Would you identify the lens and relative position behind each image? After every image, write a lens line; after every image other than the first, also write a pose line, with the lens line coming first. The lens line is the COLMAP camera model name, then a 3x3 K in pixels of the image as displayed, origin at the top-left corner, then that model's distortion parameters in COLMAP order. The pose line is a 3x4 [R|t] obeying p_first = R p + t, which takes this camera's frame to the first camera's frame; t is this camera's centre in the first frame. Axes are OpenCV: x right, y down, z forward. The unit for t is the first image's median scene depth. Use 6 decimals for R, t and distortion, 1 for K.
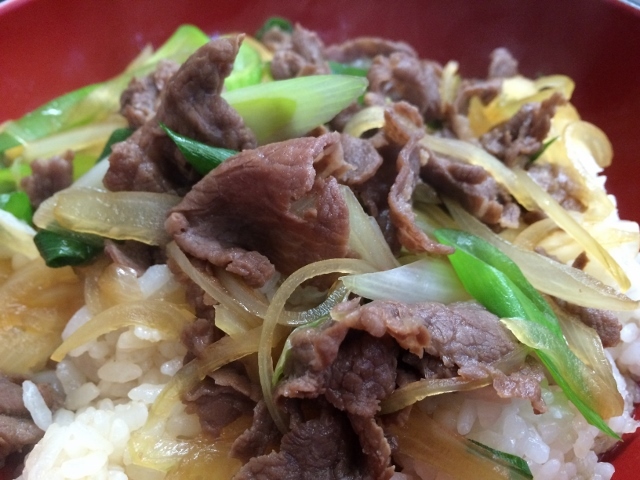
lens RADIAL K [[548.5, 0, 320.0], [0, 548.5, 240.0], [0, 0, 1]] dist [0.041611, -0.012605]
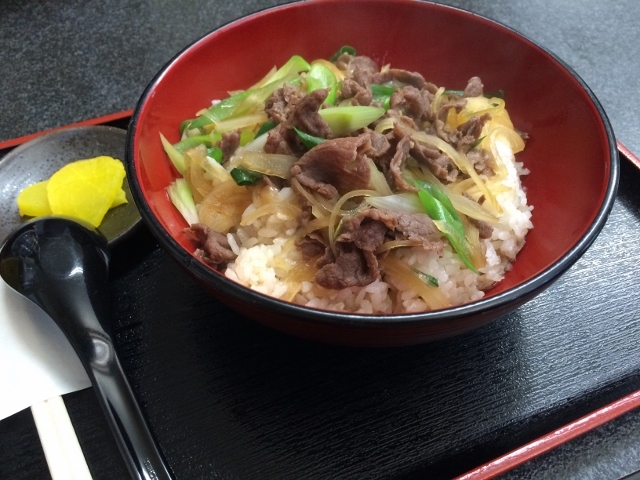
lens RADIAL K [[548.5, 0, 320.0], [0, 548.5, 240.0], [0, 0, 1]] dist [0.041611, -0.012605]
pose [[0.992679, 0.075800, -0.094036, 0.074917], [-0.065353, 0.991826, 0.109595, 0.002676], [0.101575, -0.102647, 0.989518, -1.280188]]
